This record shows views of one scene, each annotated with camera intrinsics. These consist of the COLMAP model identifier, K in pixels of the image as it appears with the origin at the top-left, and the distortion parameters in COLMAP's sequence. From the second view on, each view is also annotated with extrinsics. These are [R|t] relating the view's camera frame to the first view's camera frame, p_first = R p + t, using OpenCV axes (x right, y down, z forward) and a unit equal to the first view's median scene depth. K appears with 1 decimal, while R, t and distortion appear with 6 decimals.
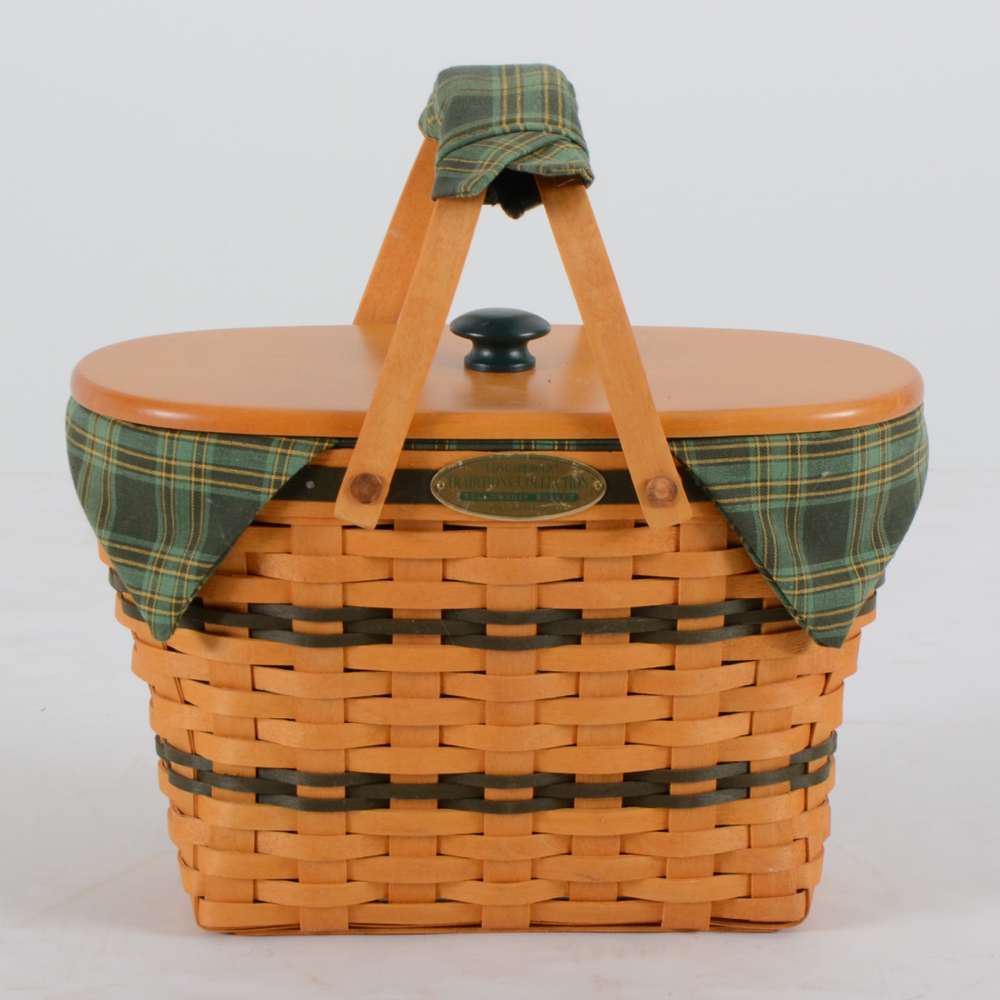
lens RADIAL K [[5471.9, 0, 500.6], [0, 5471.9, 498.3], [0, 0, 1]] dist [0.271758, 0.000000]
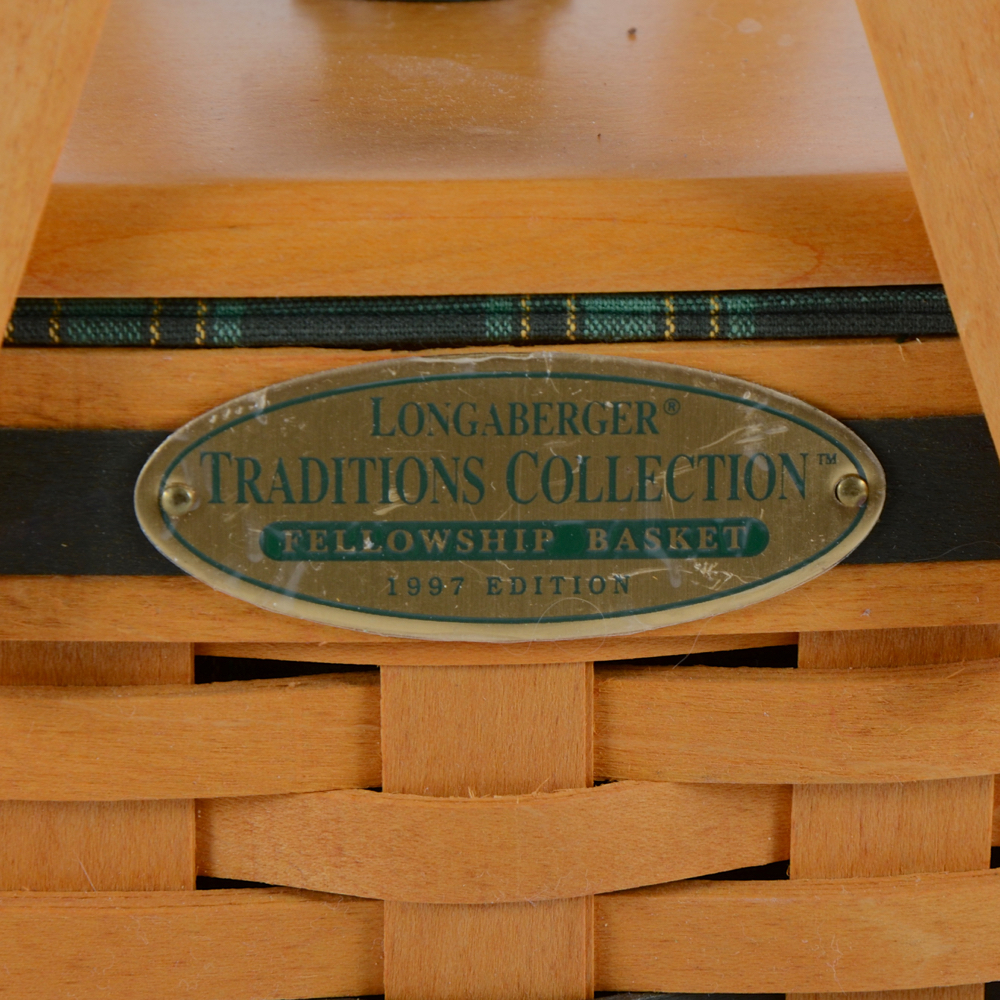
lens RADIAL K [[5283.4, 0, 493.9], [0, 5283.4, 500.3], [0, 0, 1]] dist [0.826185, 0.000000]
pose [[0.999898, -0.013752, -0.003860, 0.003419], [0.013987, 0.997509, 0.069132, -0.017613], [0.002900, -0.069179, 0.997600, 0.772669]]
